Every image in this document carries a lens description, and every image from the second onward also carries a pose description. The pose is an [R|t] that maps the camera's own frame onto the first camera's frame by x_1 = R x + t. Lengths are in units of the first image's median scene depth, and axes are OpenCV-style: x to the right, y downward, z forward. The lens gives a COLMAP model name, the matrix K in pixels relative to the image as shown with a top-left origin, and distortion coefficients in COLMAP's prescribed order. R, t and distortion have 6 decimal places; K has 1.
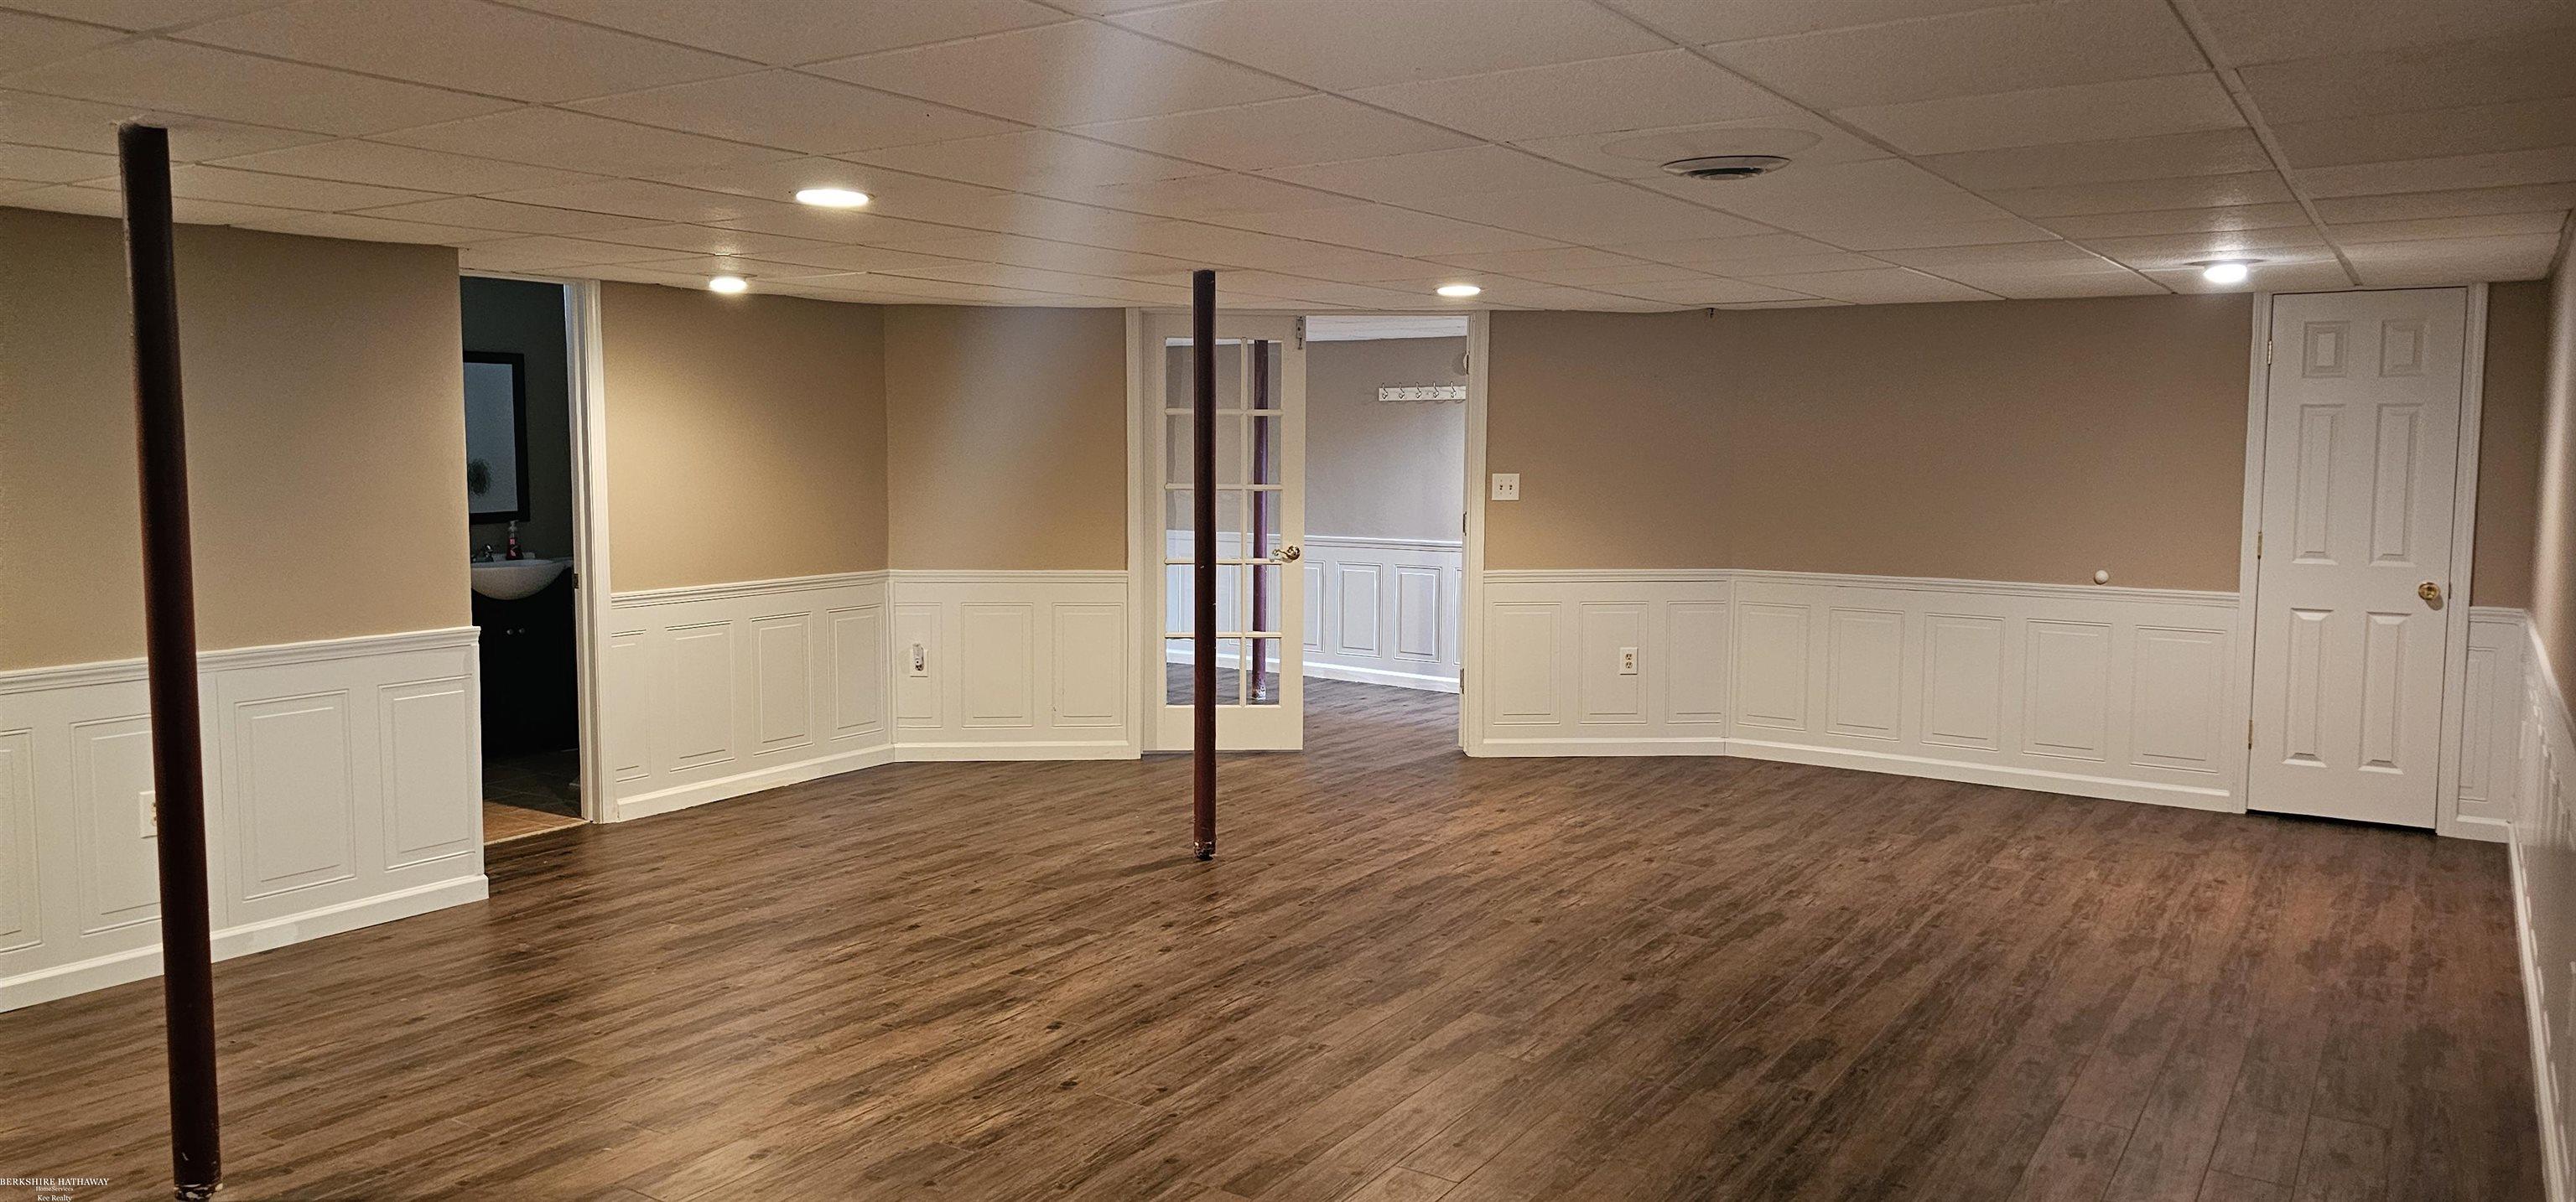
lens RADIAL K [[1727.9, 0, 1293.0], [0, 1727.9, 598.7], [0, 0, 1]] dist [0.090542, -0.093762]
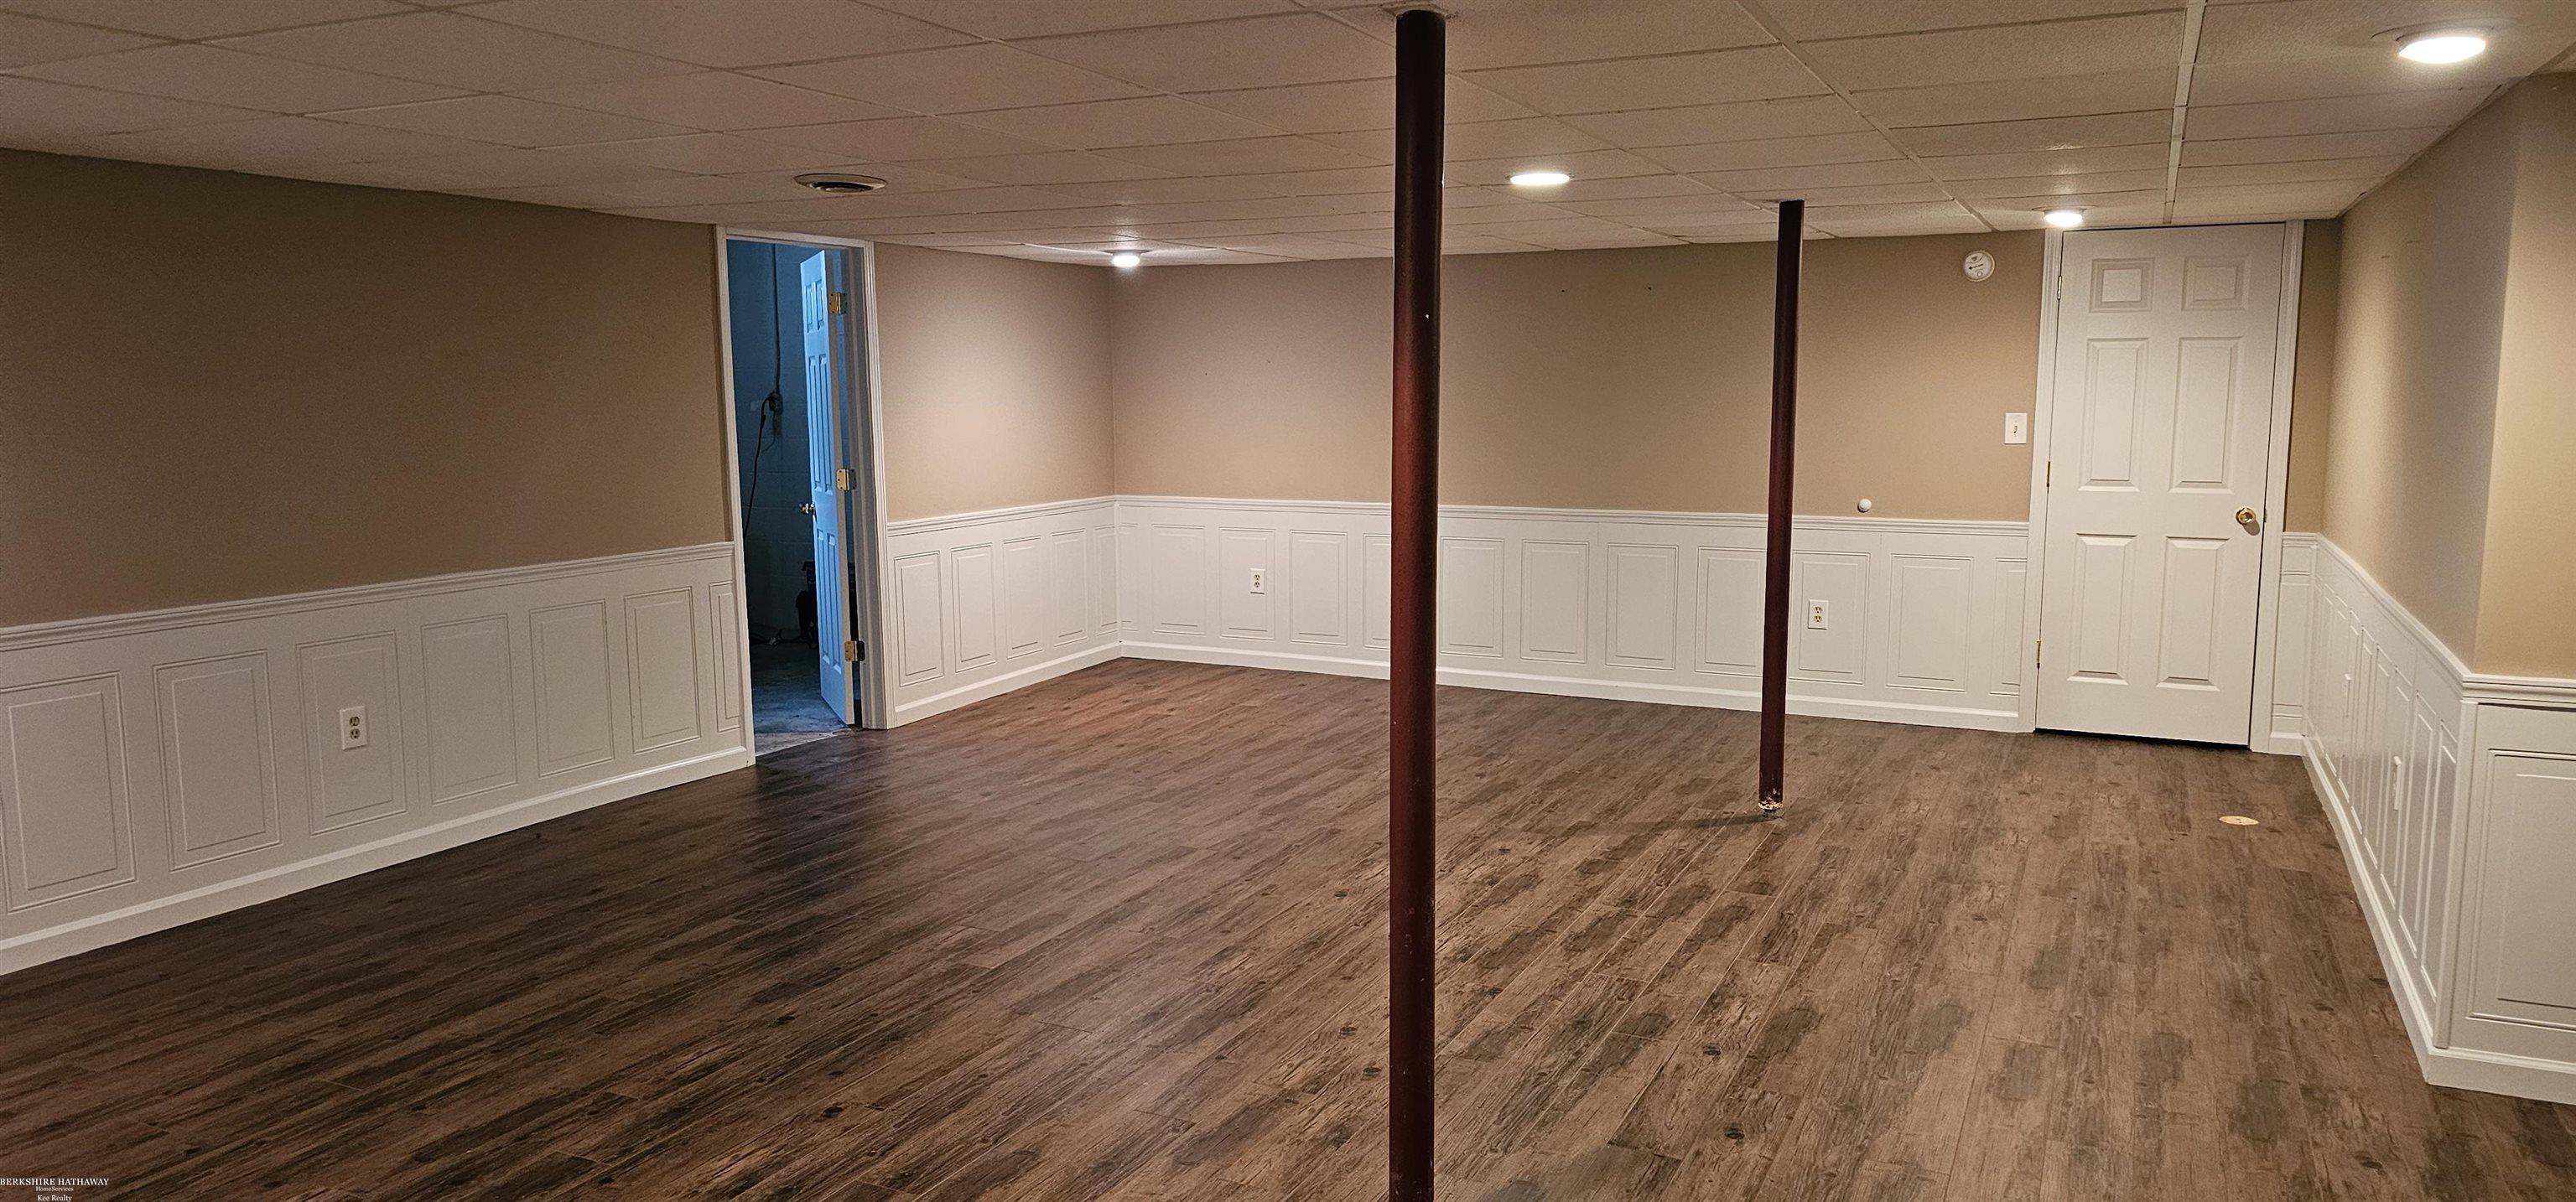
lens RADIAL K [[1727.9, 0, 1293.0], [0, 1727.9, 598.7], [0, 0, 1]] dist [0.090542, -0.093762]
pose [[-0.991490, 0.018233, -0.128903, 0.054122], [-0.010967, 0.974927, 0.222255, -0.178063], [0.129724, 0.221777, -0.966430, 1.840809]]
